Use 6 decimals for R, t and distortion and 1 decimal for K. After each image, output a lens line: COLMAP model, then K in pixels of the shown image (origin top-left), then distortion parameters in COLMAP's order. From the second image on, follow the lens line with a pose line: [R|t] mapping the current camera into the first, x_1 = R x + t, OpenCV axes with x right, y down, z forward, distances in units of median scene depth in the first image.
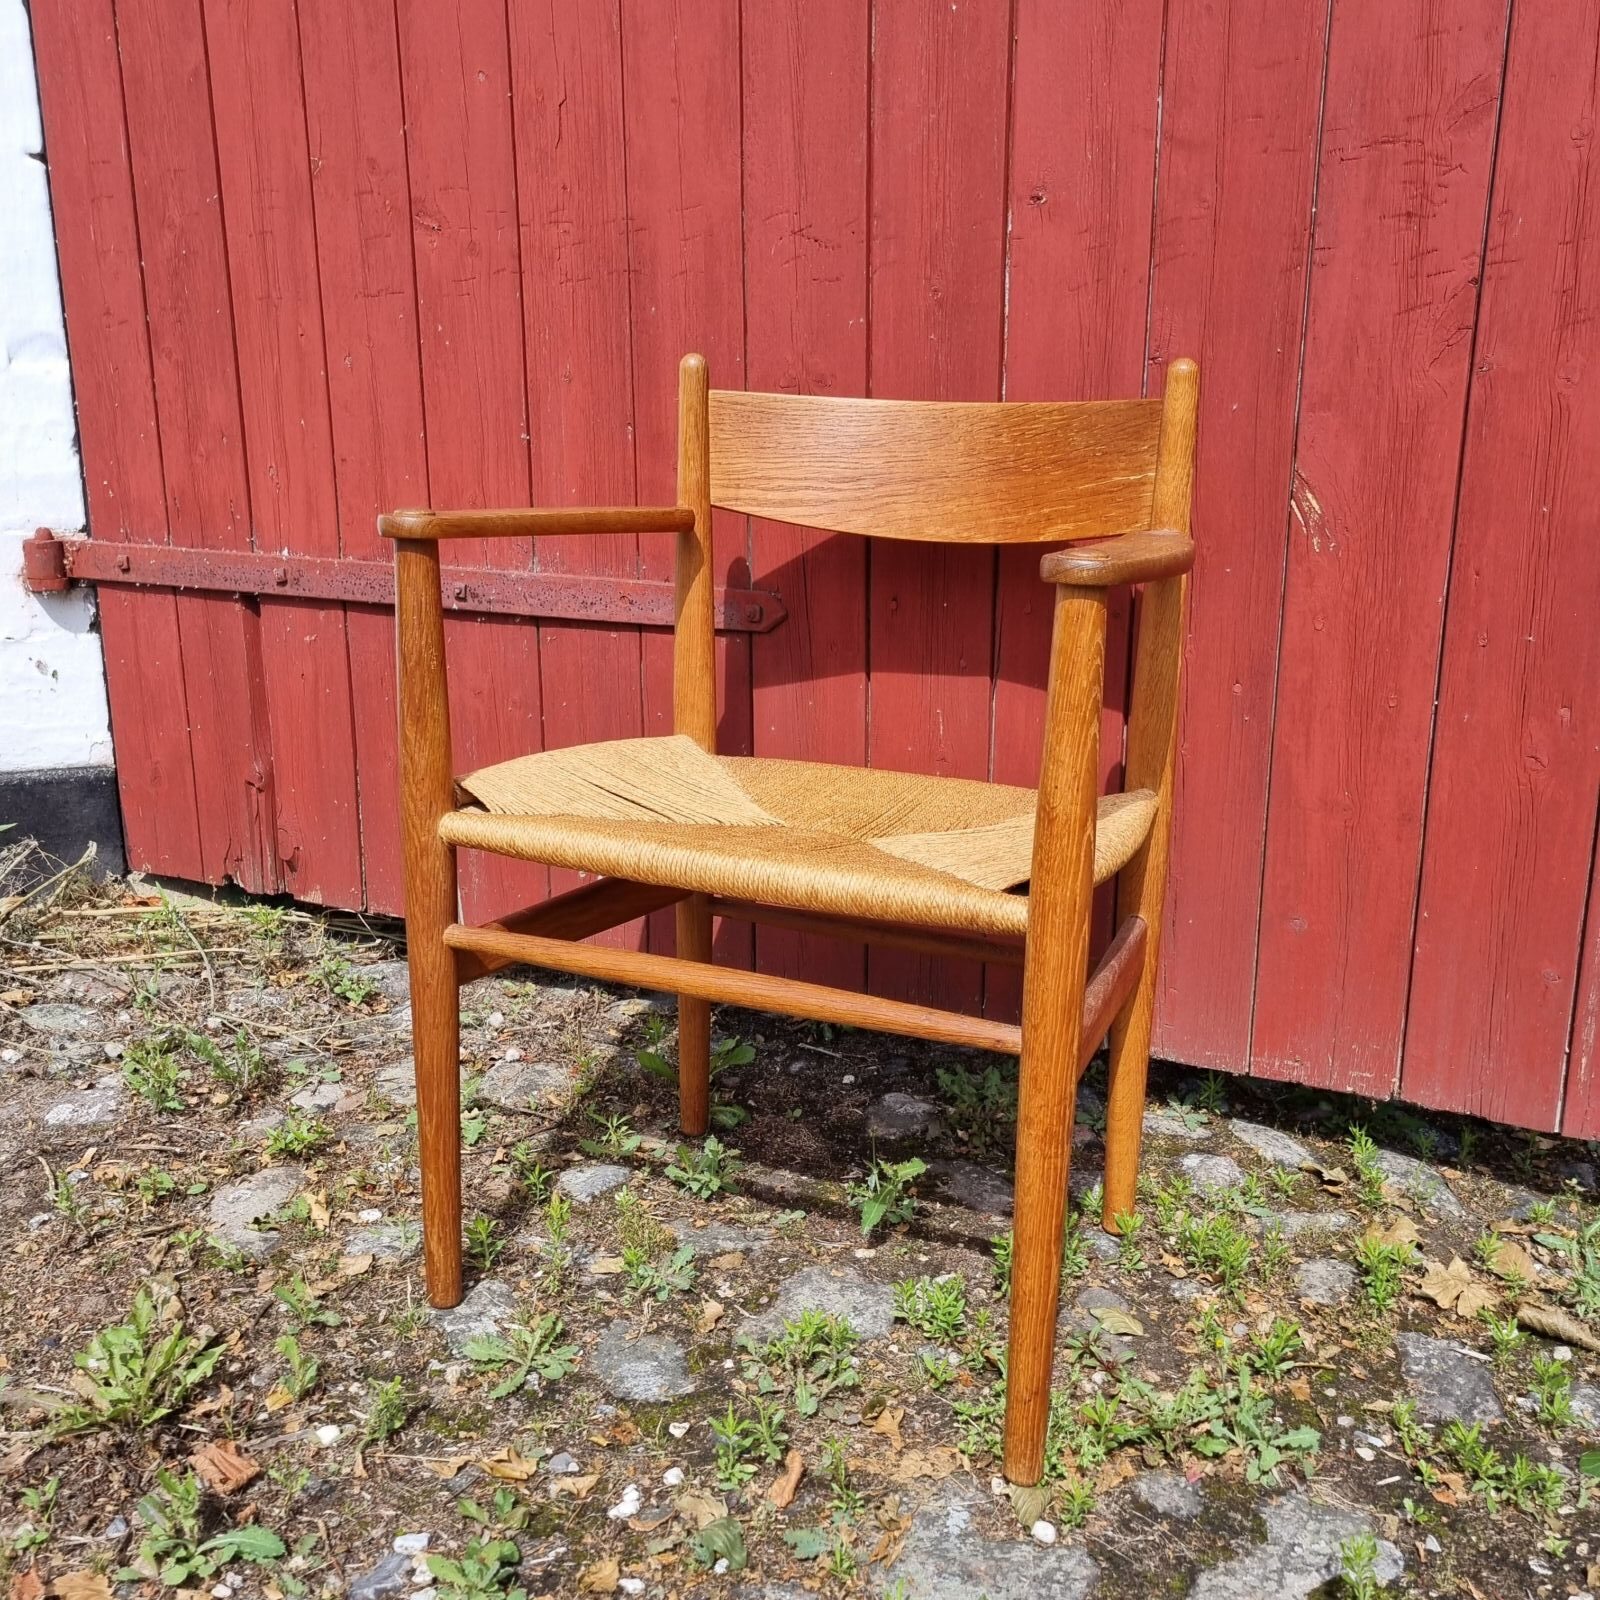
lens RADIAL K [[1624.6, 0, 838.7], [0, 1624.6, 799.3], [0, 0, 1]] dist [0.033100, 0.000000]
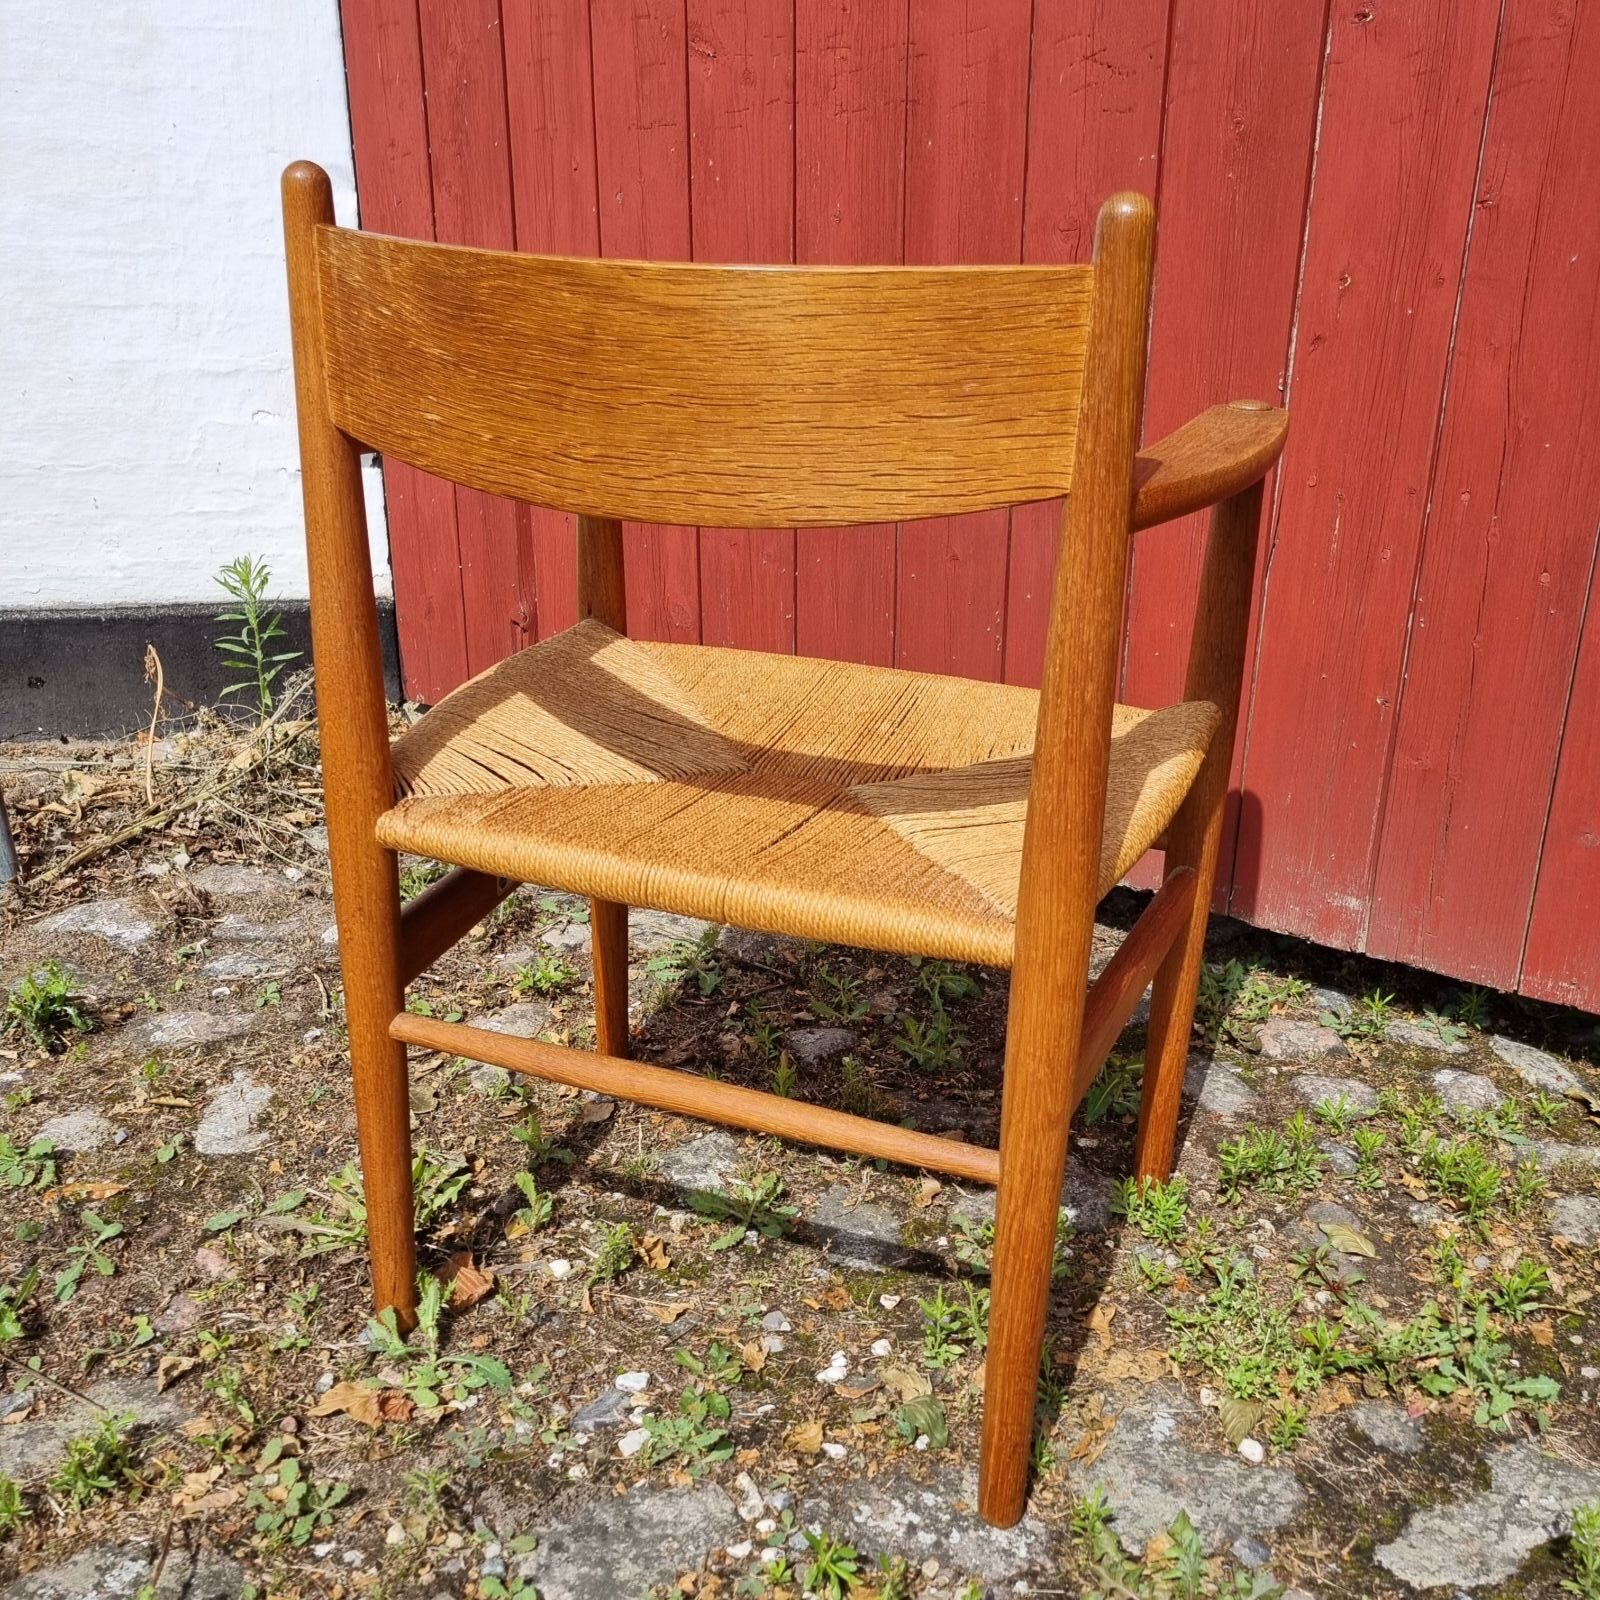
lens RADIAL K [[1624.6, 0, 827.0], [0, 1624.6, 811.7], [0, 0, 1]] dist [0.033100, 0.000000]
pose [[0.984936, 0.064957, -0.160257, 0.005420], [-0.047000, 0.992436, 0.113406, -0.025030], [0.166412, -0.104166, 0.980539, 0.025850]]
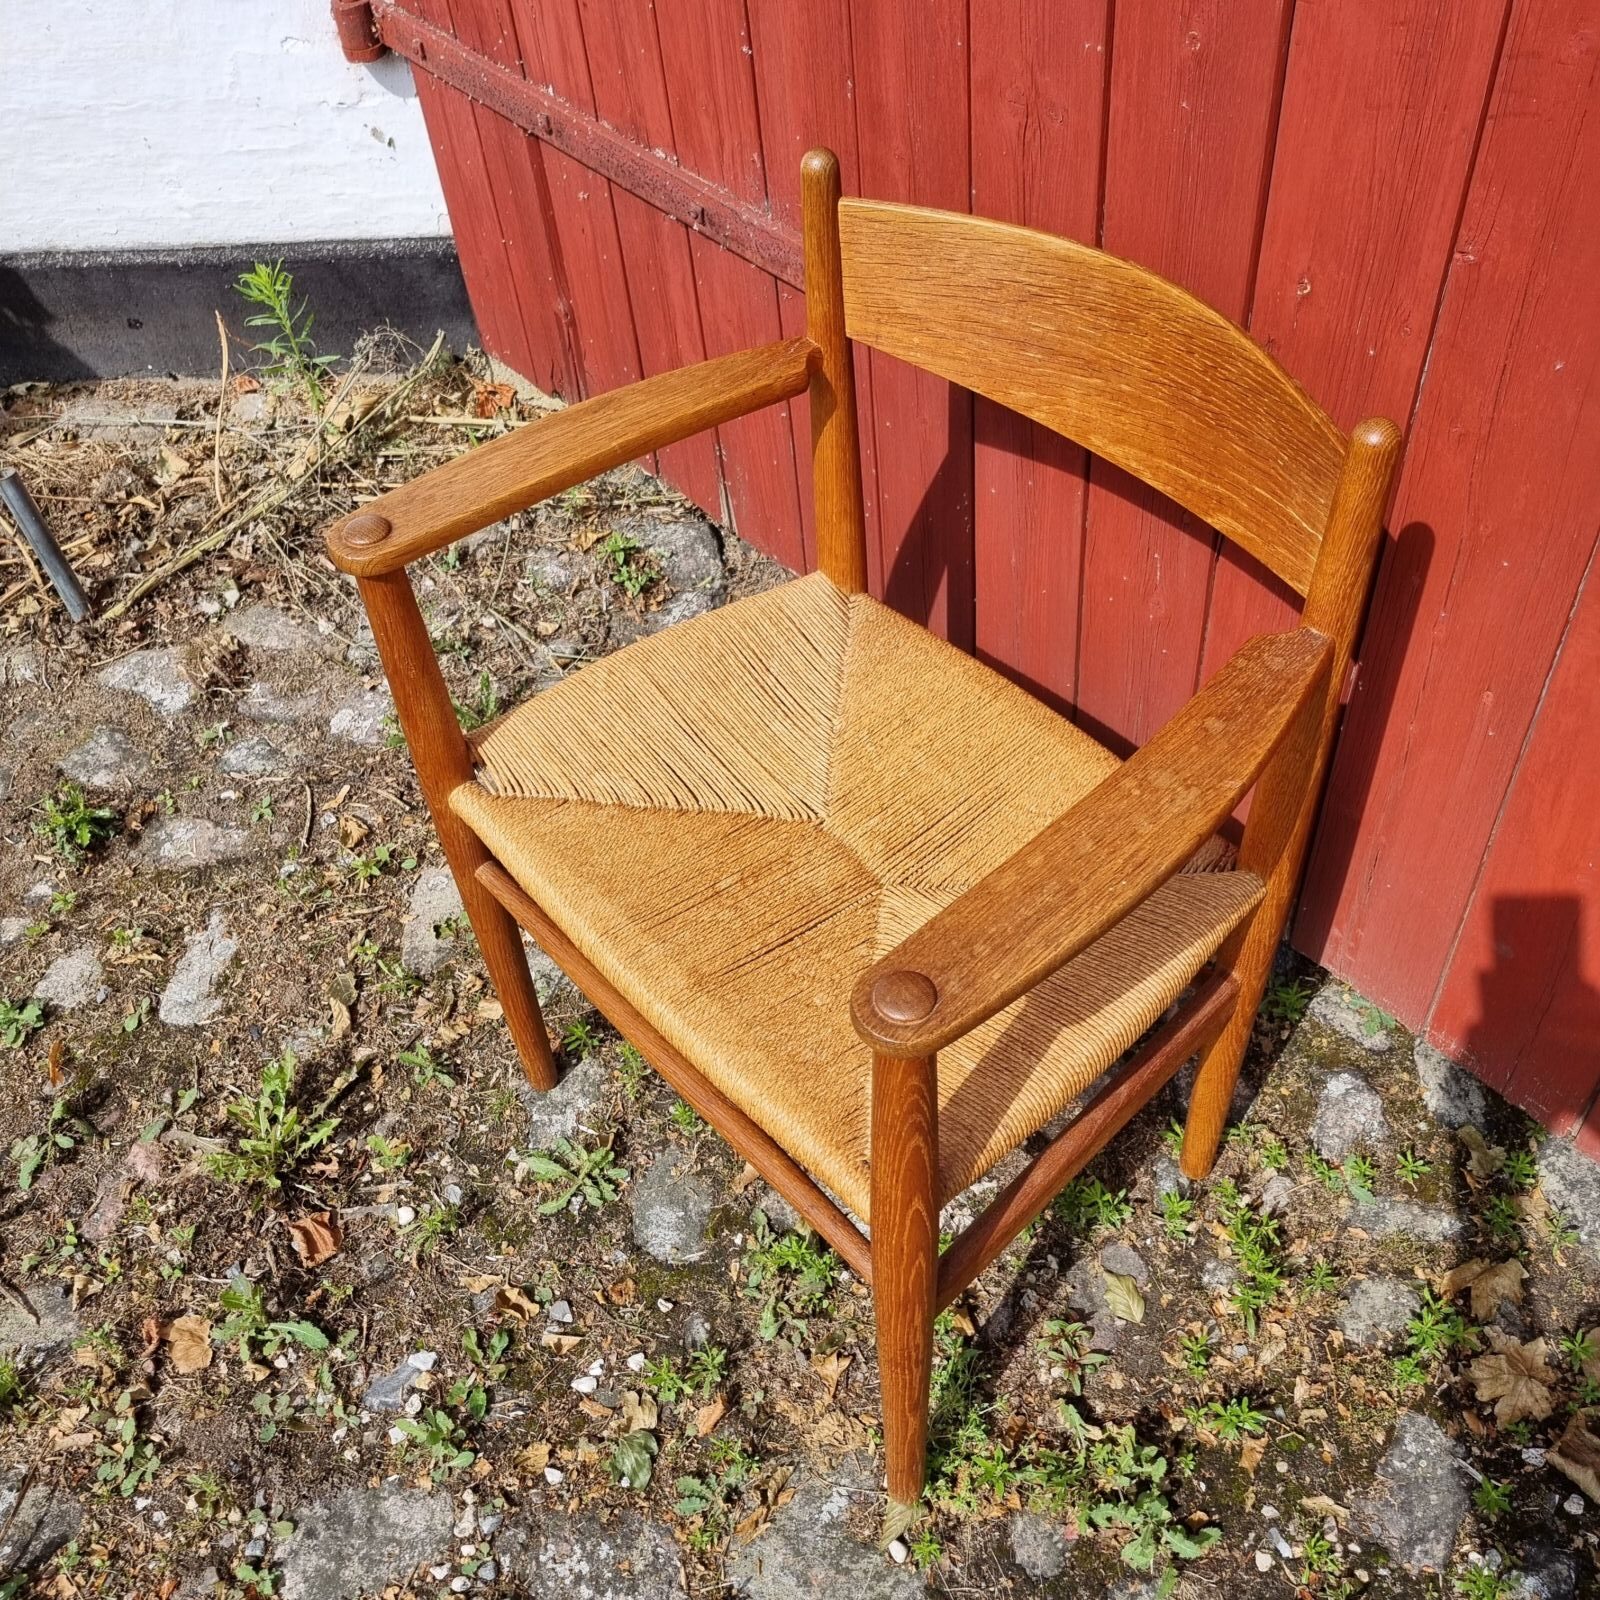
lens RADIAL K [[1624.6, 0, 827.0], [0, 1624.6, 811.4], [0, 0, 1]] dist [0.033100, 0.000000]
pose [[0.906286, 0.263353, -0.330591, 0.245975], [-0.029257, 0.819372, 0.572515, -0.468391], [0.421651, -0.509190, 0.750291, 0.306834]]
